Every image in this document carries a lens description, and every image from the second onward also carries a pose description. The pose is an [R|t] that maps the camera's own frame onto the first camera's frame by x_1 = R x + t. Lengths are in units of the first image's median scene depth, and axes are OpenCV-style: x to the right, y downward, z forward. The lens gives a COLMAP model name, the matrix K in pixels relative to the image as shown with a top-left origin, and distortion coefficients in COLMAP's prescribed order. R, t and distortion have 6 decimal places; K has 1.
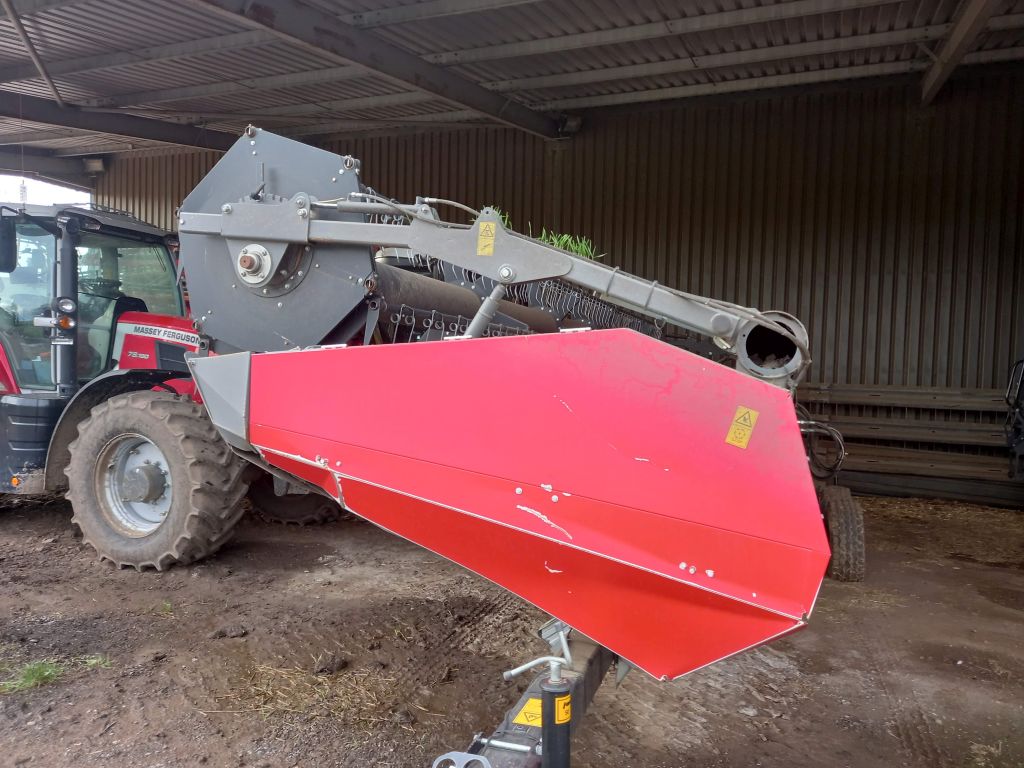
lens RADIAL K [[735.5, 0, 529.9], [0, 735.5, 382.8], [0, 0, 1]] dist [0.054884, -0.052577]
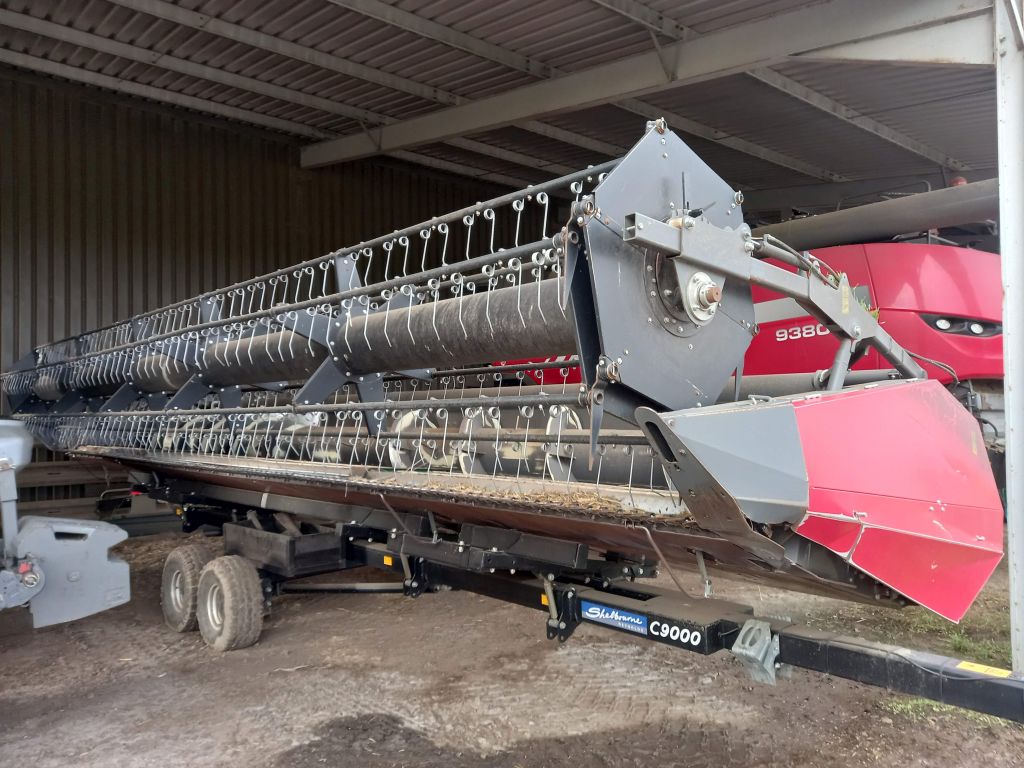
lens RADIAL K [[735.5, 0, 529.9], [0, 735.5, 382.8], [0, 0, 1]] dist [0.054884, -0.052577]
pose [[0.480195, -0.002314, 0.877159, -0.610110], [0.043423, 0.998833, -0.021136, -0.029343], [-0.876086, 0.048239, 0.479735, 0.411844]]
